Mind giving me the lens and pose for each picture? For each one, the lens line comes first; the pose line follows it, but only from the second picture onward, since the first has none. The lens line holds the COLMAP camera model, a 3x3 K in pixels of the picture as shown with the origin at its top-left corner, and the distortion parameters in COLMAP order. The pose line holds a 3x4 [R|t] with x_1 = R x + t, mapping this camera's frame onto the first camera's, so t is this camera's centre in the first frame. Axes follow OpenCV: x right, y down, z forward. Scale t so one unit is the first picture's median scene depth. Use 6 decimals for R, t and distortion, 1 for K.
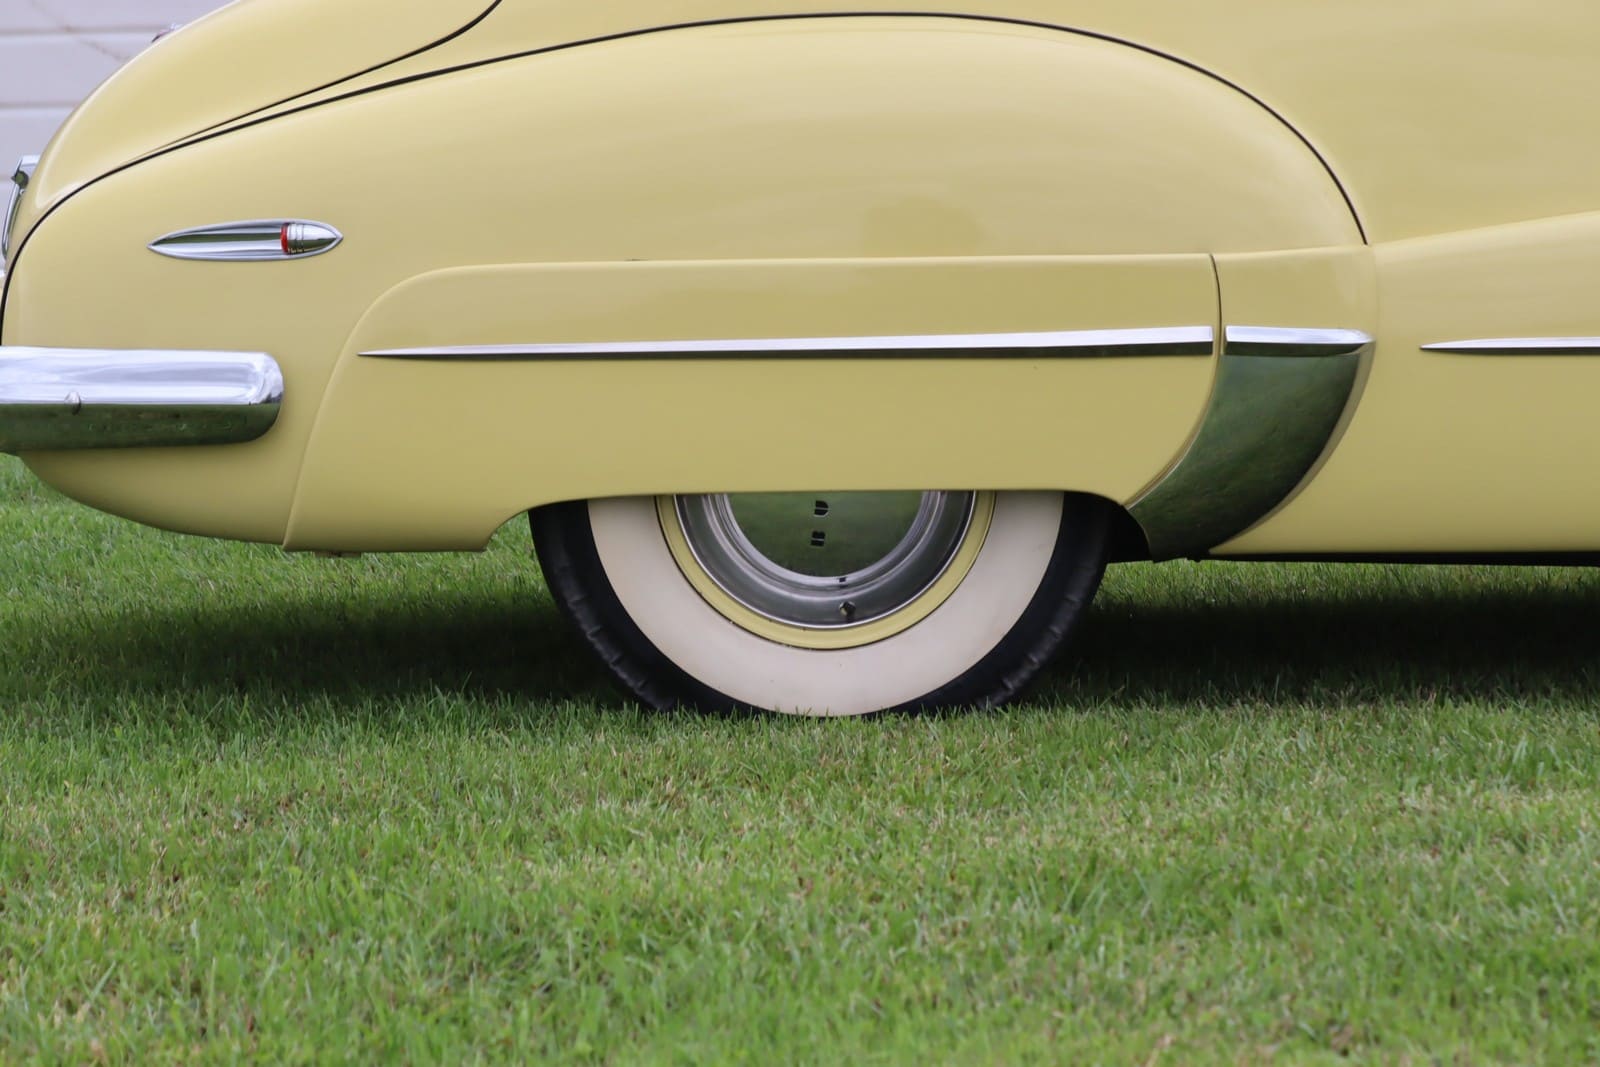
lens RADIAL K [[7051.5, 0, 800.0], [0, 7051.5, 533.5], [0, 0, 1]] dist [0.304076, 7.124726]
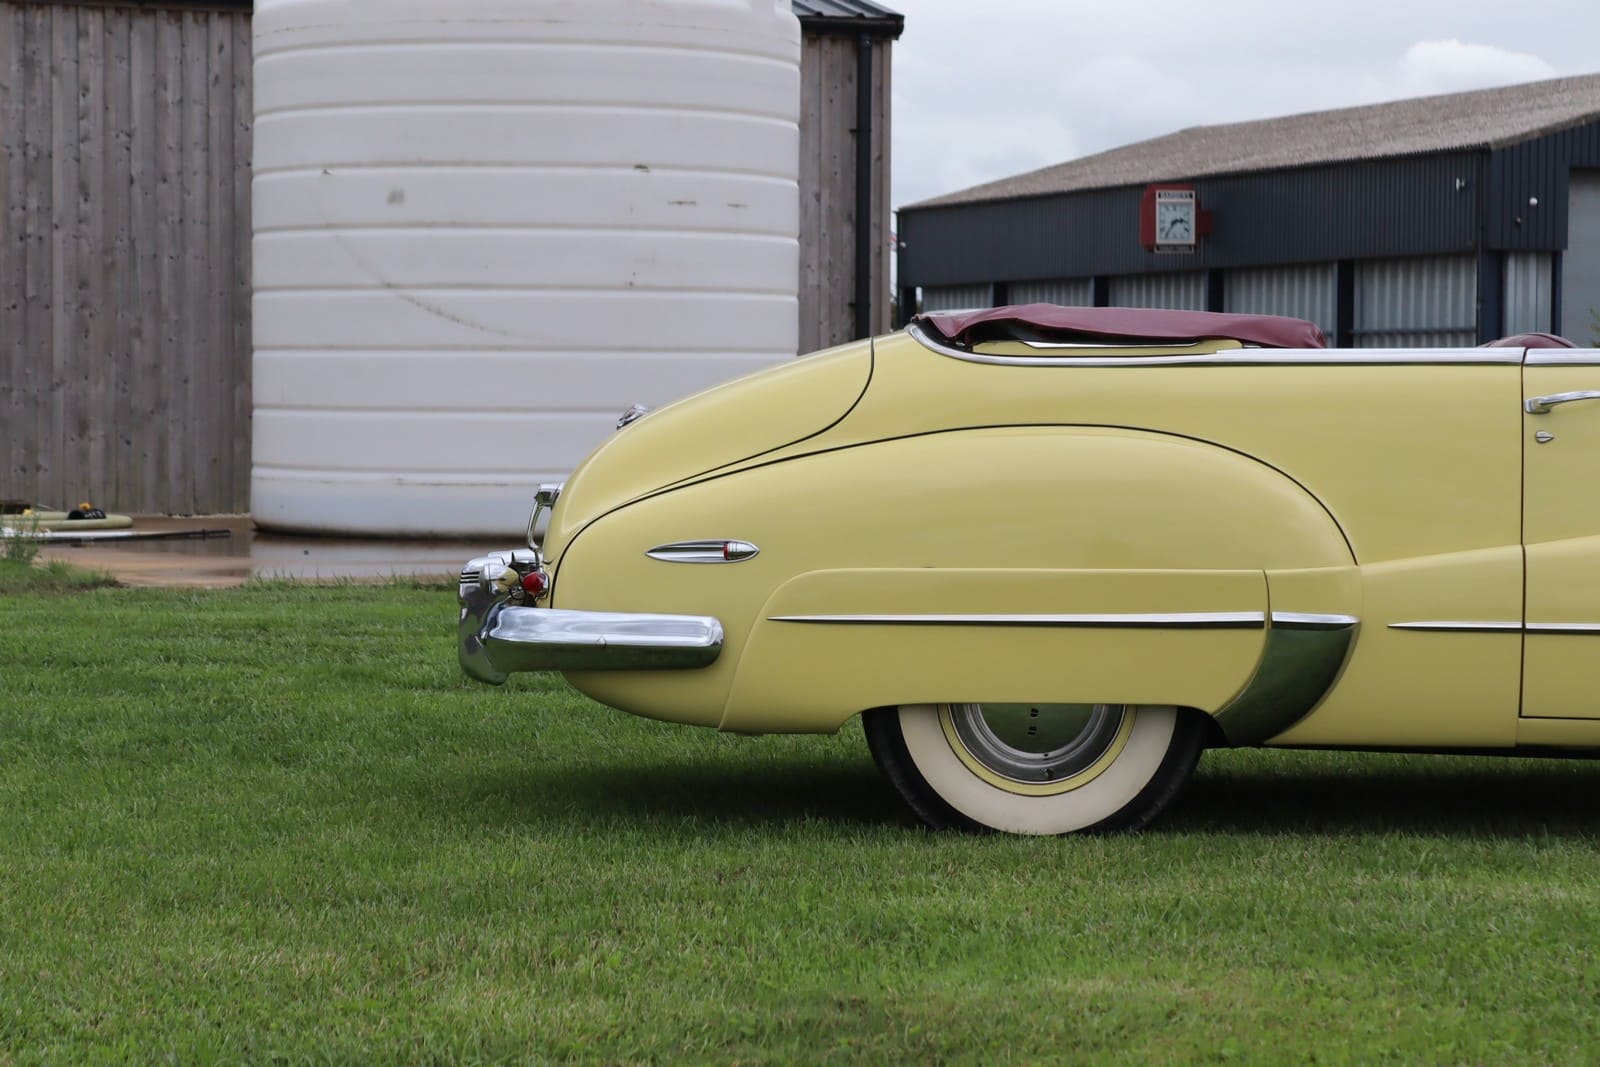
lens RADIAL K [[7051.5, 0, 800.0], [0, 7051.5, 533.5], [0, 0, 1]] dist [0.304076, 7.124726]
pose [[0.999514, 0.017769, -0.025620, -0.010887], [-0.018417, 0.999511, -0.025268, -0.002829], [0.025159, 0.025728, 0.999352, -0.714450]]
